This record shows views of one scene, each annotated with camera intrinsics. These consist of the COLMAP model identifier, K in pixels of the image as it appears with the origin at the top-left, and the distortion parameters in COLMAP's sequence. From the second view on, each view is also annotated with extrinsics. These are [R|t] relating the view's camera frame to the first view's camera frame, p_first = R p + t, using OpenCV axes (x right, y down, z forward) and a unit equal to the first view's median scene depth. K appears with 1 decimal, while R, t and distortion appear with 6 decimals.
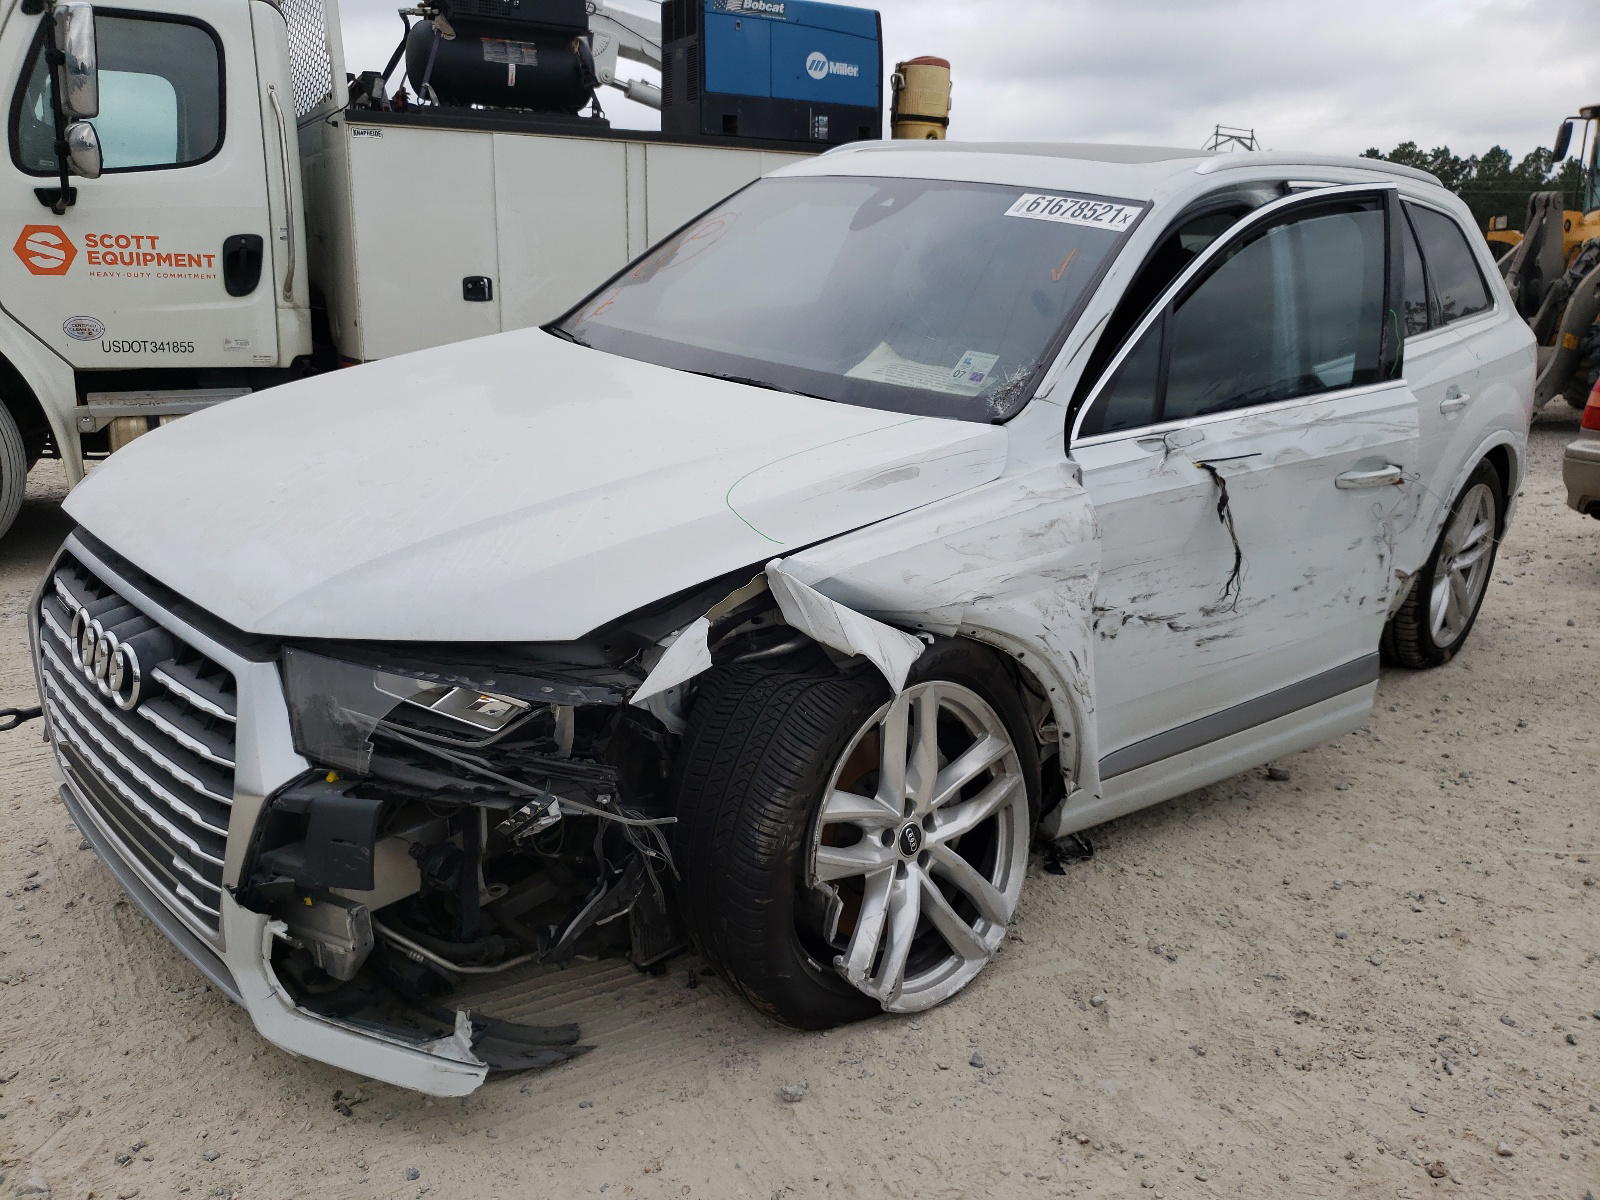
lens RADIAL K [[1214.9, 0, 786.4], [0, 1214.9, 610.1], [0, 0, 1]] dist [-0.007320, 0.028565]
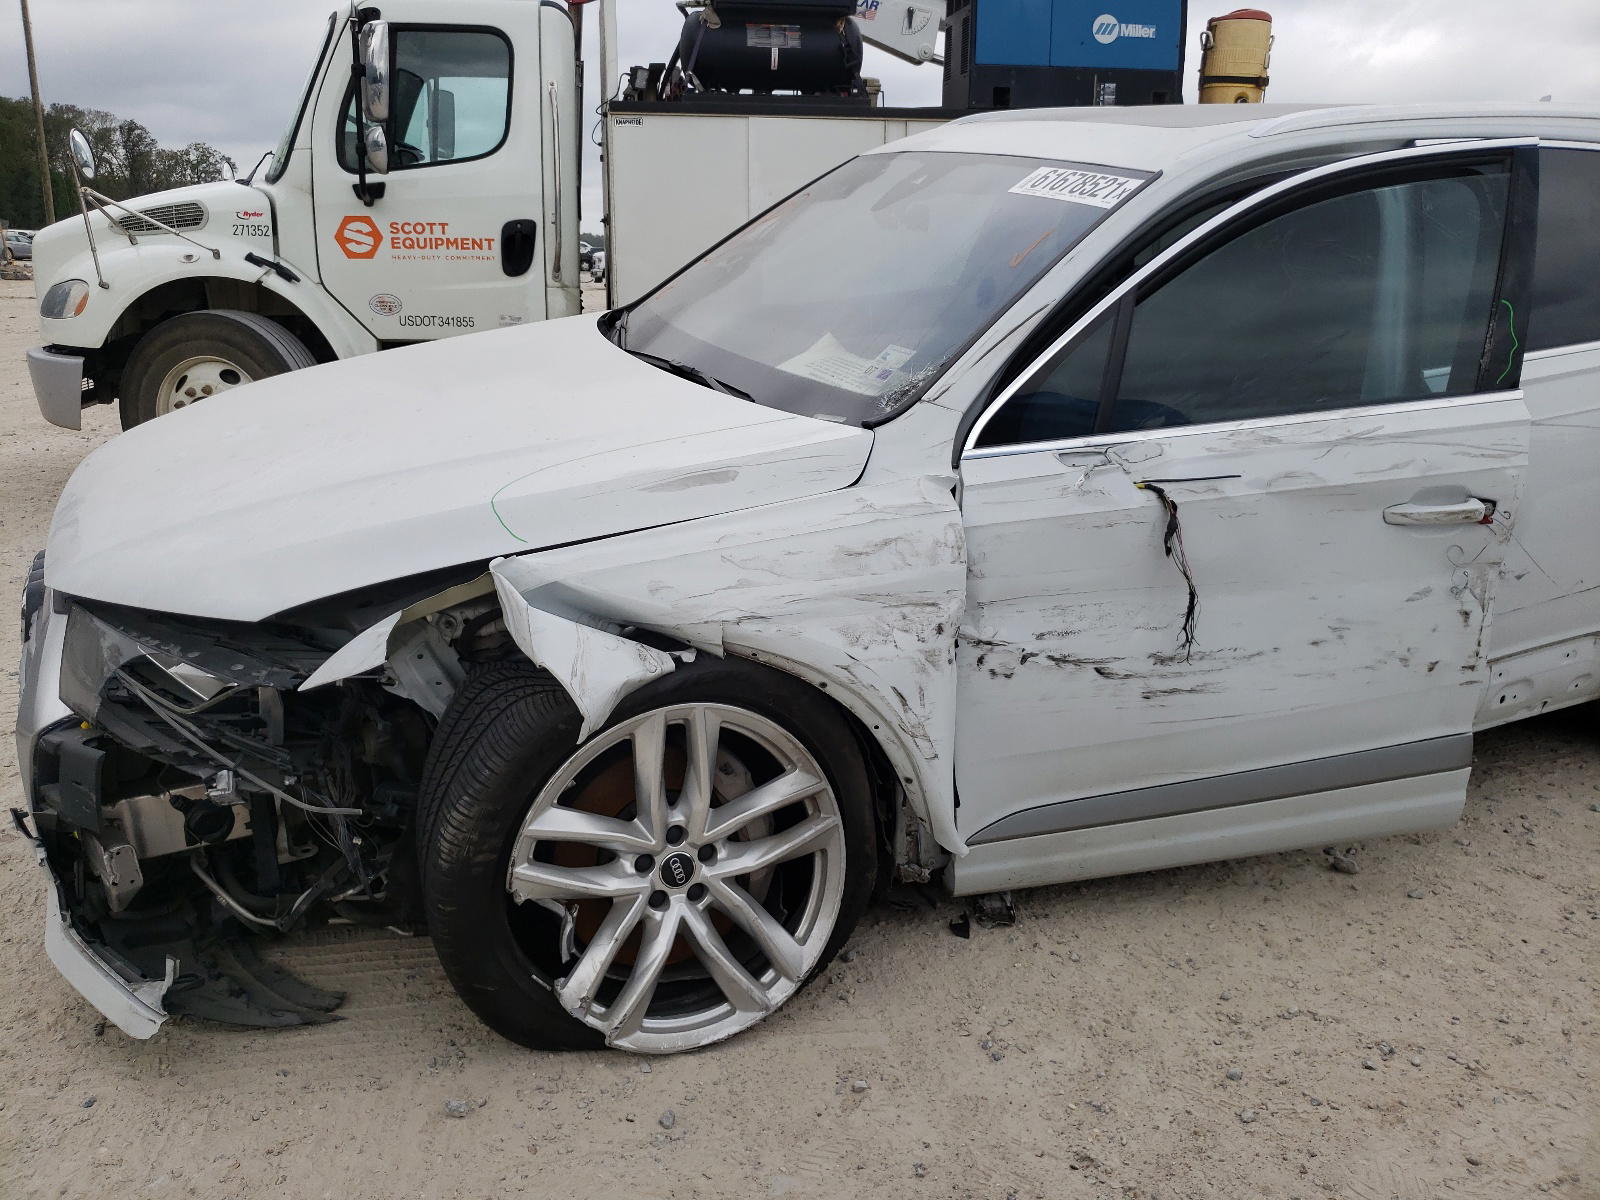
lens RADIAL K [[1214.9, 0, 790.4], [0, 1214.9, 587.7], [0, 0, 1]] dist [-0.007320, 0.028565]
pose [[0.937654, 0.088275, -0.336174, 0.398411], [-0.087919, 0.995994, 0.016311, -0.040777], [0.336267, 0.014262, 0.941659, 0.125405]]
